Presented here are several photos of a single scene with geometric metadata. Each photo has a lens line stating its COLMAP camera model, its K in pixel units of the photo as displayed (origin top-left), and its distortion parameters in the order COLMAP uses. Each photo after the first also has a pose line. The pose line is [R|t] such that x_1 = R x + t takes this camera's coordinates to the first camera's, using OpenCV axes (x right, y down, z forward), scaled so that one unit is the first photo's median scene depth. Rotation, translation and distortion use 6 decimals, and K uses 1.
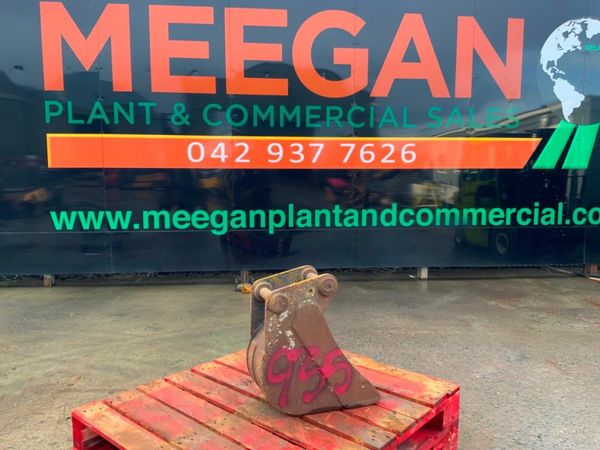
lens RADIAL K [[494.3, 0, 298.7], [0, 494.3, 214.2], [0, 0, 1]] dist [0.078306, -0.158726]
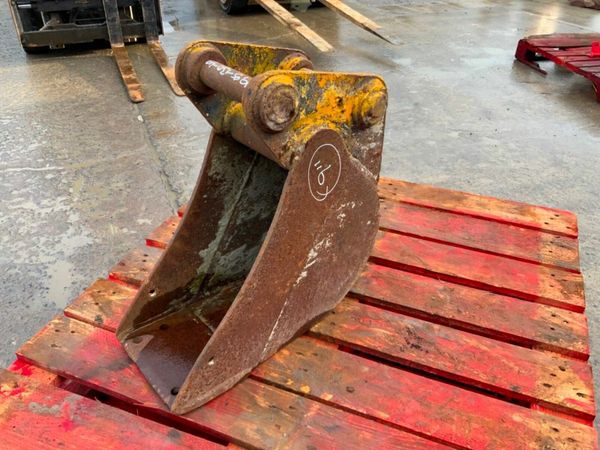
lens RADIAL K [[493.6, 0, 297.0], [0, 493.6, 225.9], [0, 0, 1]] dist [0.087491, -0.165257]
pose [[-0.945596, 0.179924, -0.271065, 0.035916], [-0.030069, 0.781267, 0.623472, -0.007464], [0.323951, 0.597703, -0.733353, 0.432694]]
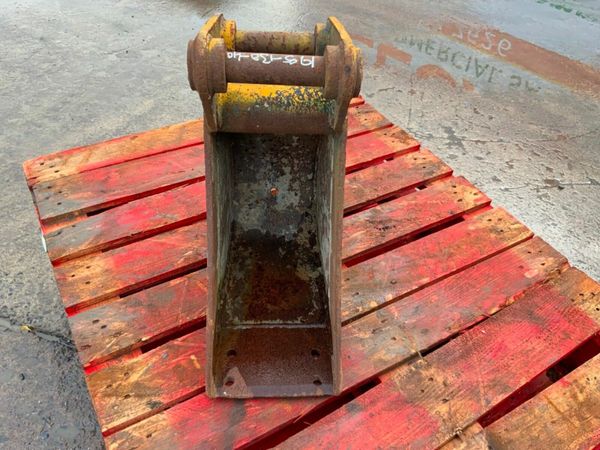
lens RADIAL K [[493.6, 0, 297.0], [0, 493.6, 225.9], [0, 0, 1]] dist [0.087491, -0.165257]
pose [[-0.327009, 0.629578, -0.704767, 0.111368], [-0.127972, 0.709397, 0.693093, -0.011077], [0.936316, 0.316838, -0.151411, 0.349439]]
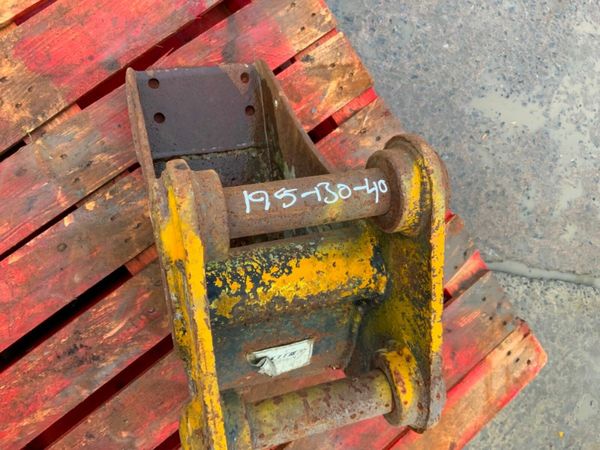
lens RADIAL K [[497.1, 0, 298.9], [0, 497.1, 227.6], [0, 0, 1]] dist [0.080161, -0.157977]
pose [[0.211080, -0.977076, 0.027714, 0.005549], [-0.208570, -0.017322, 0.977854, -0.022289], [-0.954958, -0.212186, -0.207445, 0.330333]]
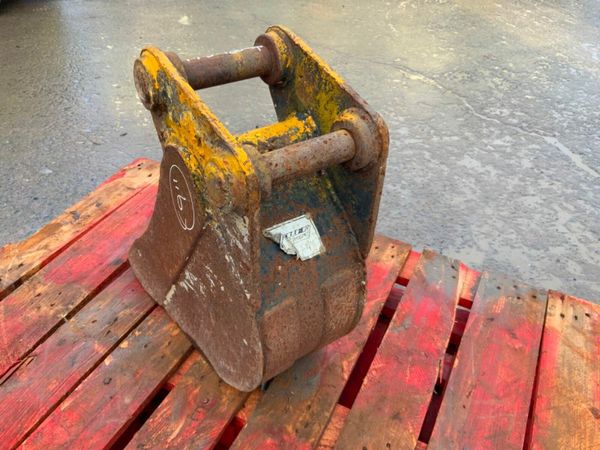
lens RADIAL K [[500.4, 0, 302.2], [0, 500.4, 224.0], [0, 0, 1]] dist [0.053418, -0.111609]
pose [[-0.264802, -0.605411, 0.750571, -0.101140], [0.020893, 0.774572, 0.632141, -0.002460], [-0.964076, 0.183074, -0.192459, 0.327955]]
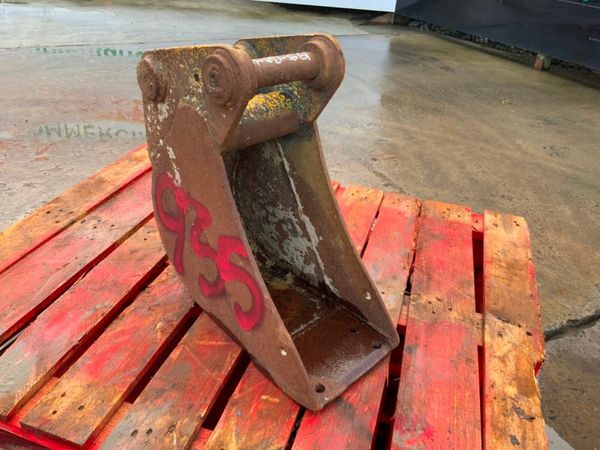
lens RADIAL K [[497.1, 0, 298.9], [0, 497.1, 227.6], [0, 0, 1]] dist [0.080161, -0.157977]
pose [[0.392502, 0.503260, -0.769852, 0.127540], [-0.138313, 0.859800, 0.491542, 0.014532], [0.909292, -0.086451, 0.407081, 0.267787]]
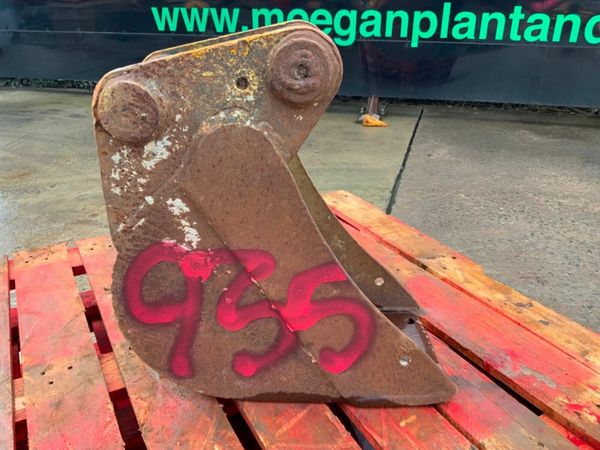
lens RADIAL K [[500.4, 0, 302.2], [0, 500.4, 224.0], [0, 0, 1]] dist [0.053418, -0.111609]
pose [[0.943441, 0.146165, -0.297582, 0.048264], [-0.038021, 0.939349, 0.340848, 0.038745], [0.329353, -0.310256, 0.891778, 0.211707]]
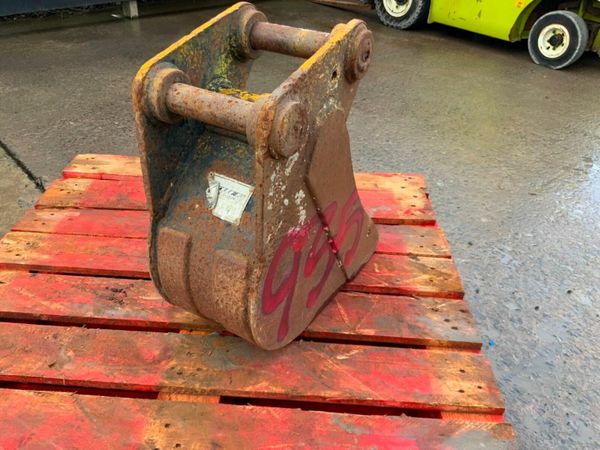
lens RADIAL K [[497.1, 0, 298.9], [0, 497.1, 227.6], [0, 0, 1]] dist [0.080161, -0.157977]
pose [[0.779916, -0.326235, 0.534137, -0.068984], [0.009864, 0.859712, 0.510685, 0.018591], [-0.625807, -0.393022, 0.673720, 0.214822]]
